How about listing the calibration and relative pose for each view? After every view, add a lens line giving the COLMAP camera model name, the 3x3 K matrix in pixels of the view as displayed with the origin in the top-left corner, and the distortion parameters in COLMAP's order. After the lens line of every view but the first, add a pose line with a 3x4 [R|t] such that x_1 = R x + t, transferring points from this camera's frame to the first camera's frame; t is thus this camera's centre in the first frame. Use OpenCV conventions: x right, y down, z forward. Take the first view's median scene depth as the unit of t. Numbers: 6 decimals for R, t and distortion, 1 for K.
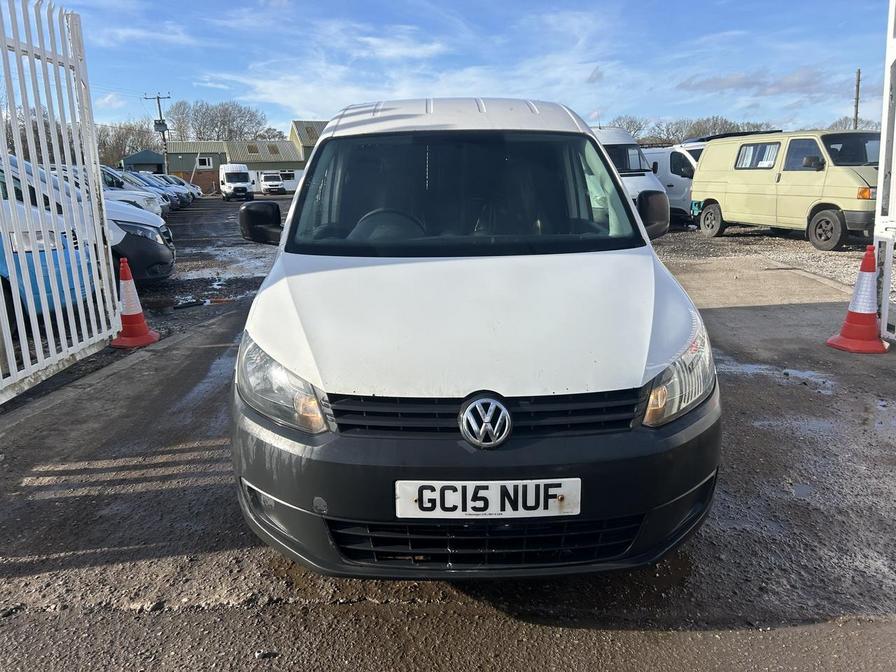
lens RADIAL K [[674.4, 0, 445.0], [0, 674.4, 331.0], [0, 0, 1]] dist [0.037580, -0.033761]
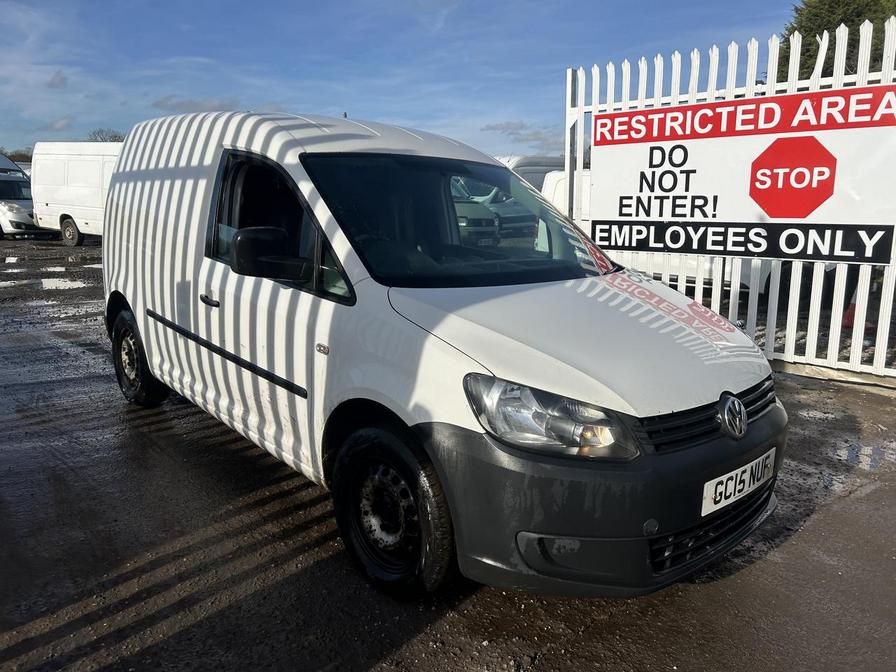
lens RADIAL K [[674.4, 0, 450.6], [0, 674.4, 337.0], [0, 0, 1]] dist [0.037580, -0.033761]
pose [[0.752832, -0.100478, 0.650498, -0.475626], [0.114225, 0.993228, 0.021224, -0.038732], [-0.648226, 0.058325, 0.759211, 0.179939]]
